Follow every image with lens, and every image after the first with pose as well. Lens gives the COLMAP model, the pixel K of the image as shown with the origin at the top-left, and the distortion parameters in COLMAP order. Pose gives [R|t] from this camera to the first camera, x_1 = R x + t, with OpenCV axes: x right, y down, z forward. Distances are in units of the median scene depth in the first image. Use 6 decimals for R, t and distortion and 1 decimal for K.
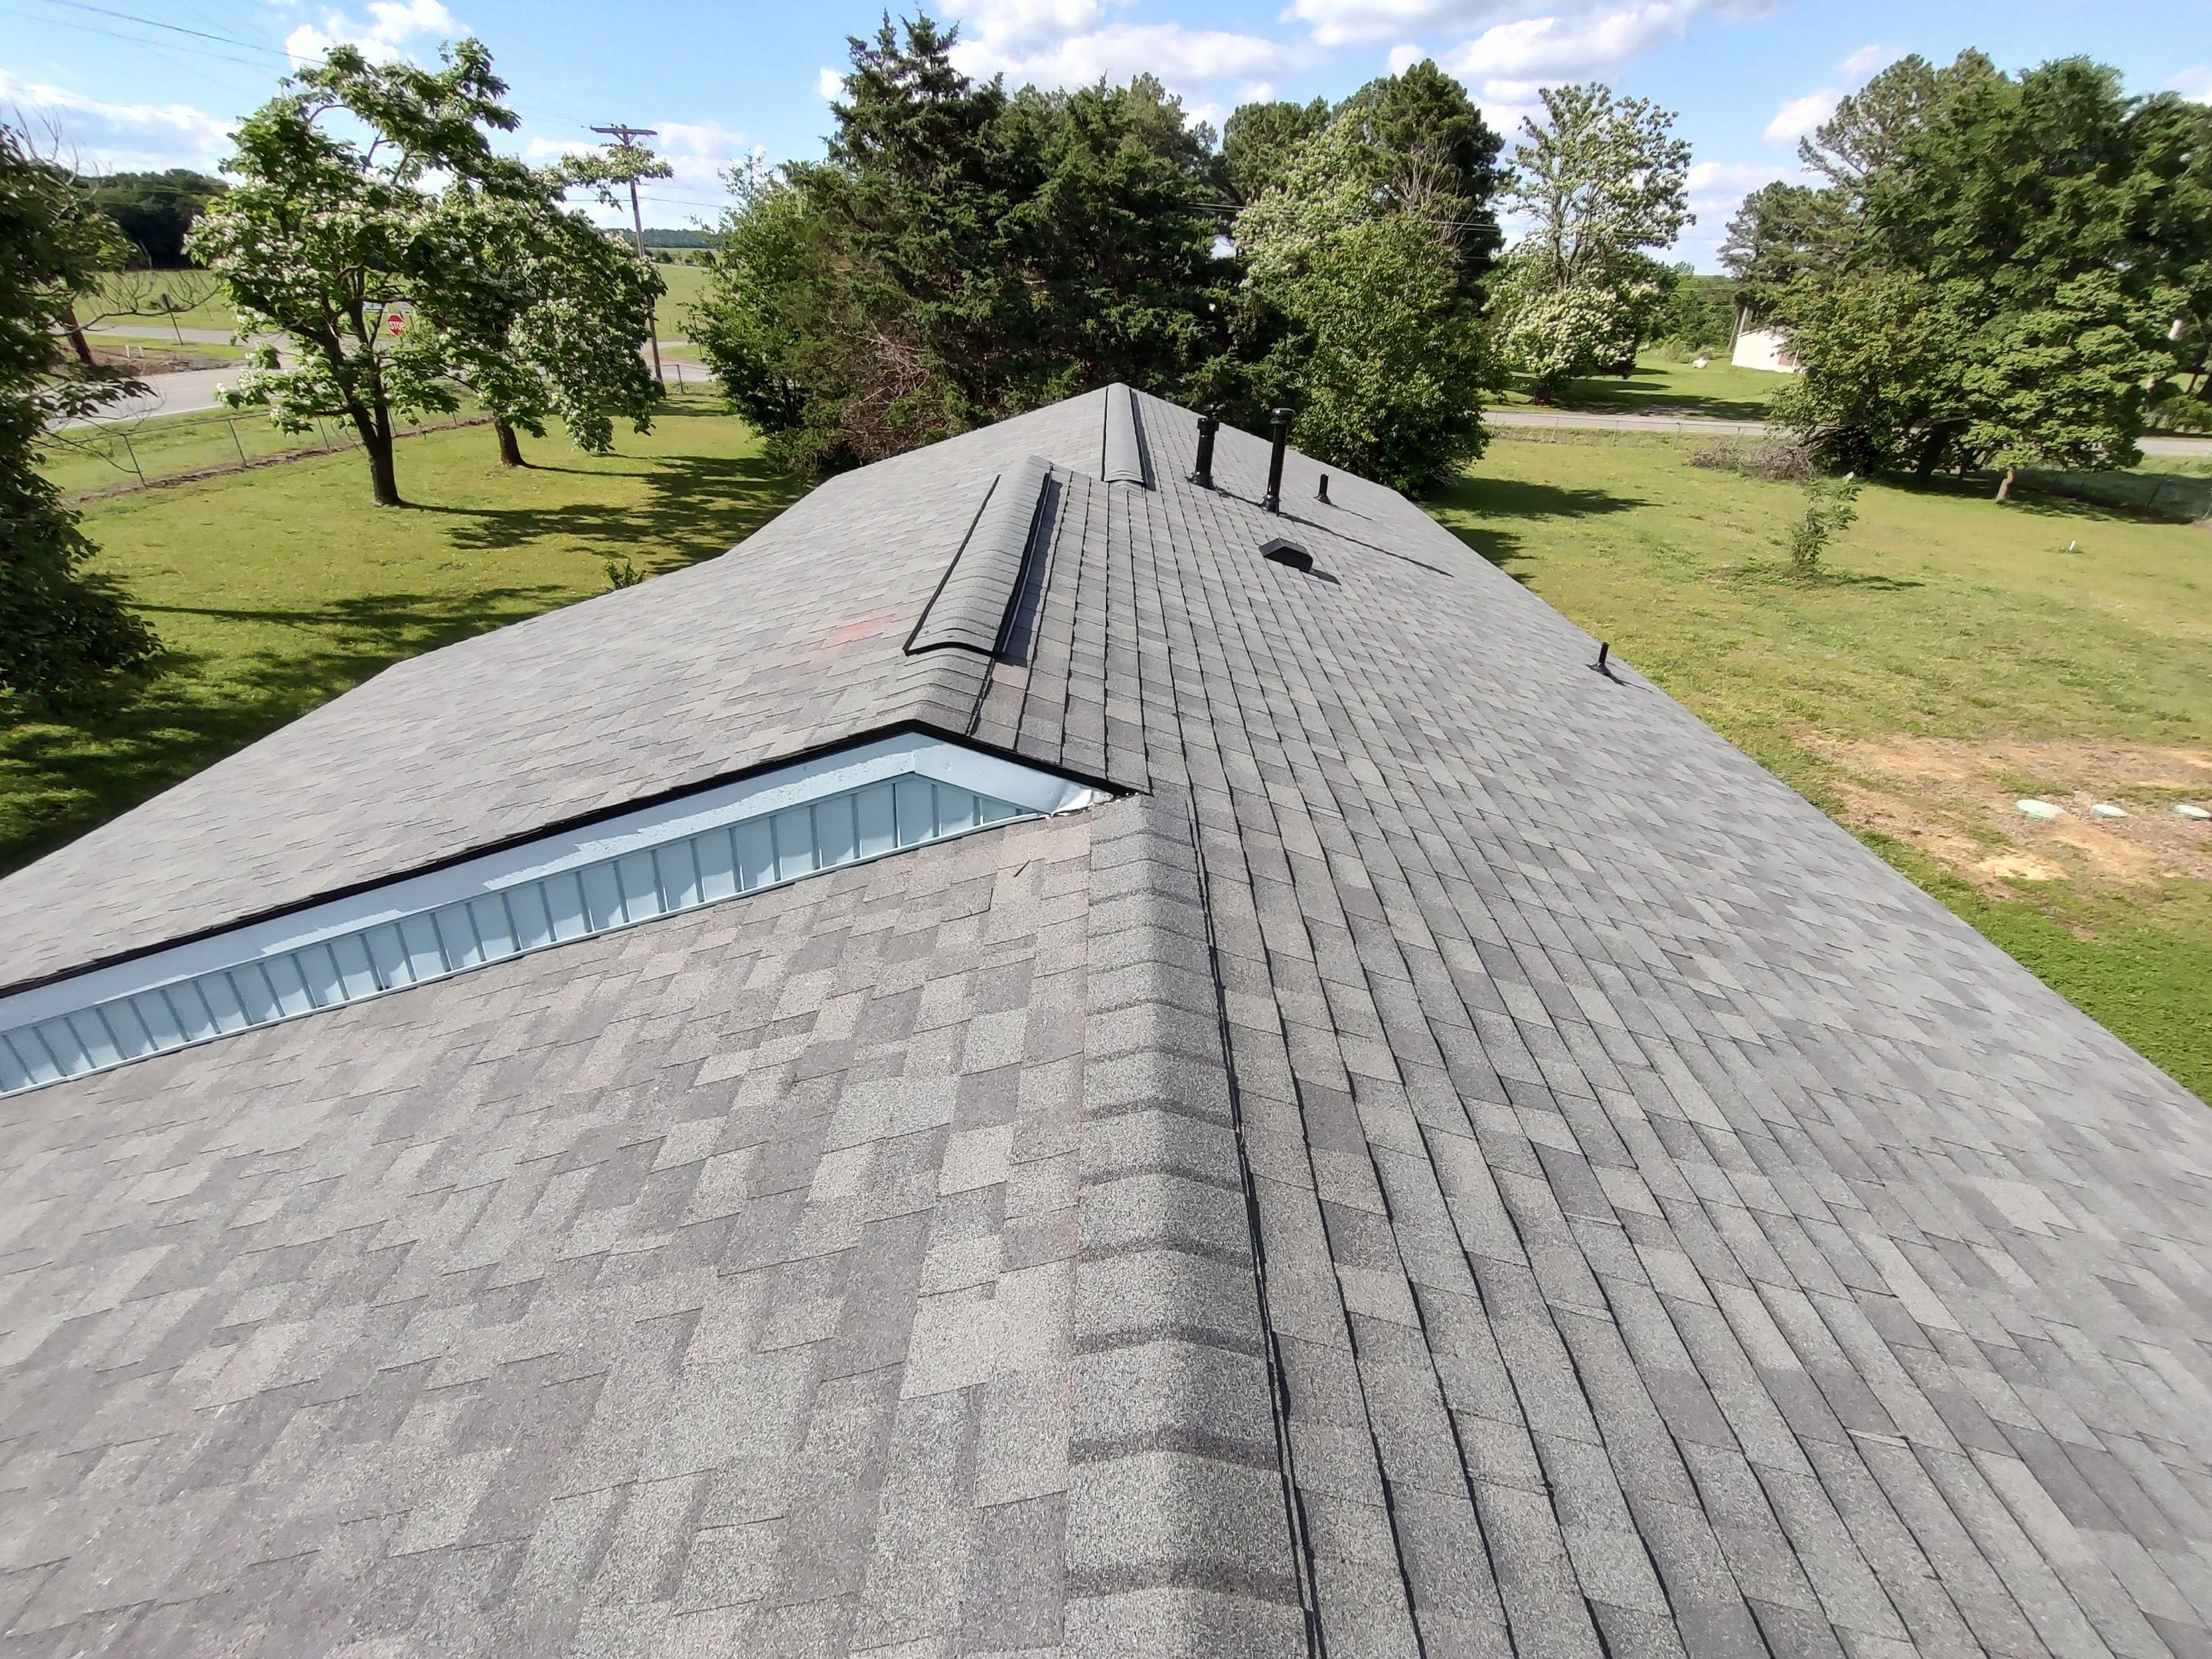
lens RADIAL K [[1011.1, 0, 1113.8], [0, 1011.1, 836.1], [0, 0, 1]] dist [-0.002927, -0.001132]
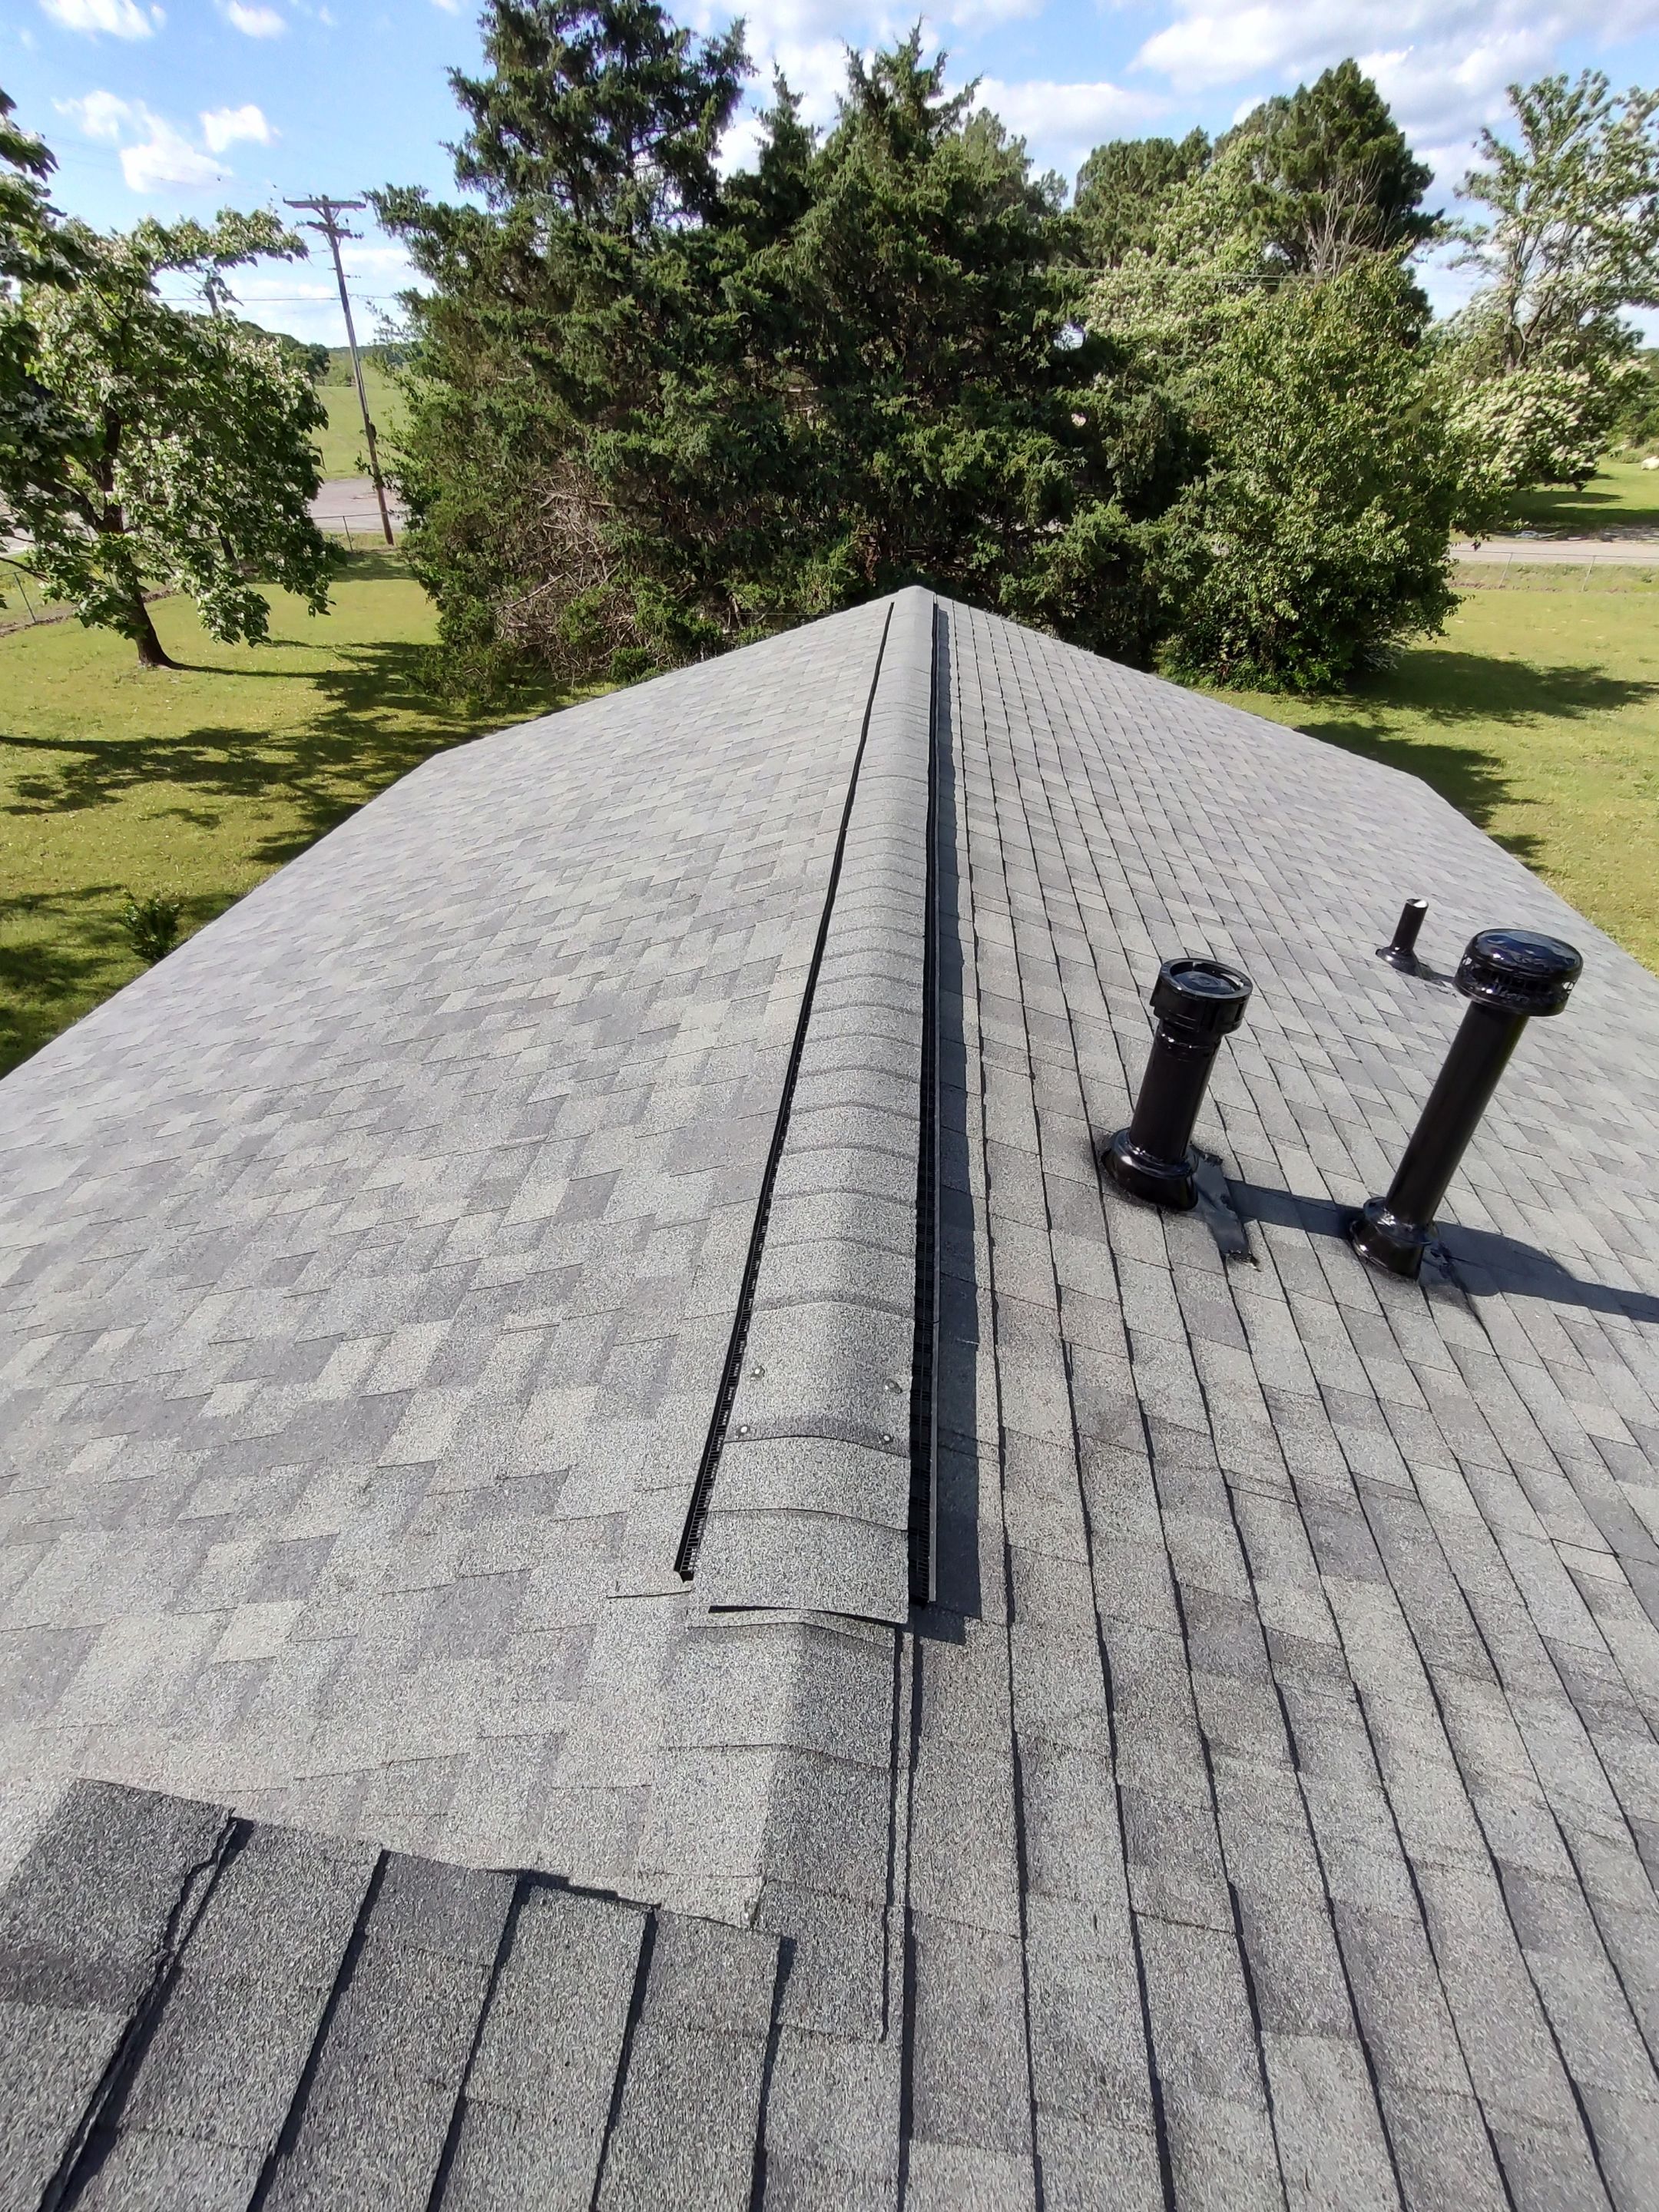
lens RADIAL K [[1005.2, 0, 829.5], [0, 1005.2, 1106.0], [0, 0, 1]] dist [-0.000540, -0.000050]
pose [[0.995544, 0.027118, -0.090314, 0.011825], [-0.016029, 0.992483, 0.121325, -0.195992], [0.092925, -0.119337, 0.988496, 0.355182]]
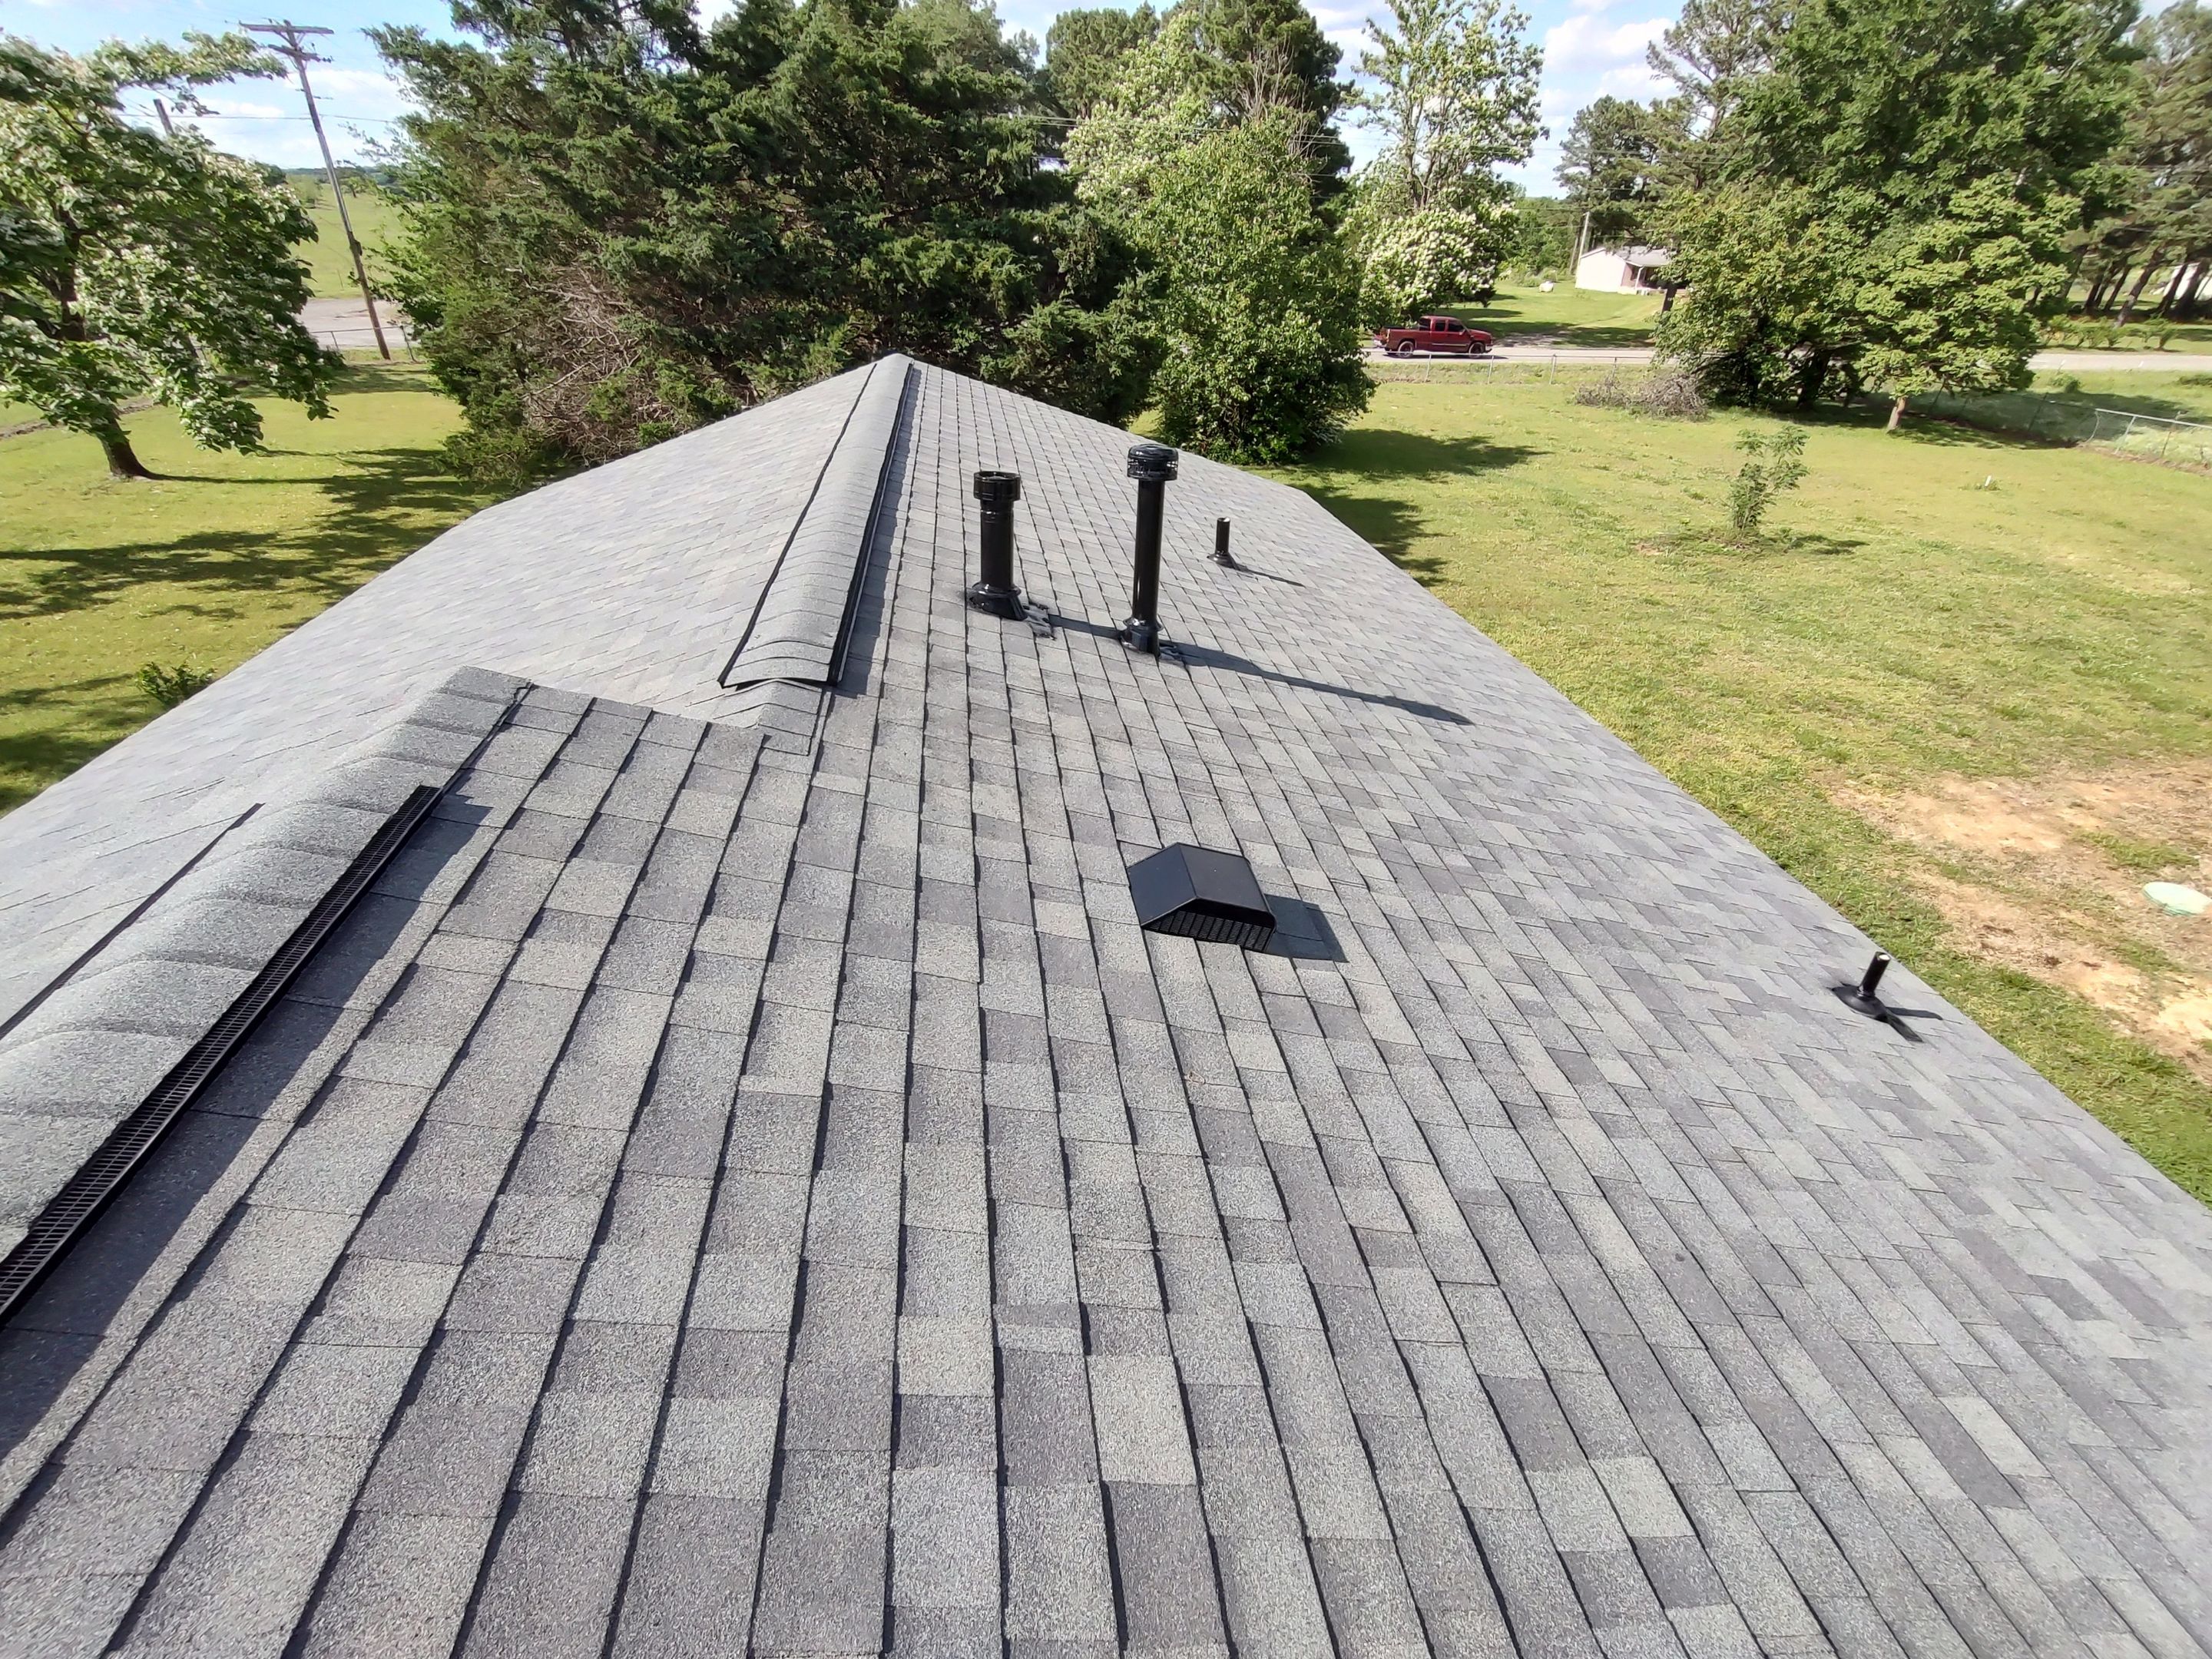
lens RADIAL K [[1003.7, 0, 1117.8], [0, 1003.7, 835.3], [0, 0, 1]] dist [-0.003471, -0.000693]
pose [[0.989865, -0.088038, 0.111428, 0.039460], [0.081973, 0.994952, 0.057893, -0.128592], [-0.115962, -0.048173, 0.992085, 0.250533]]
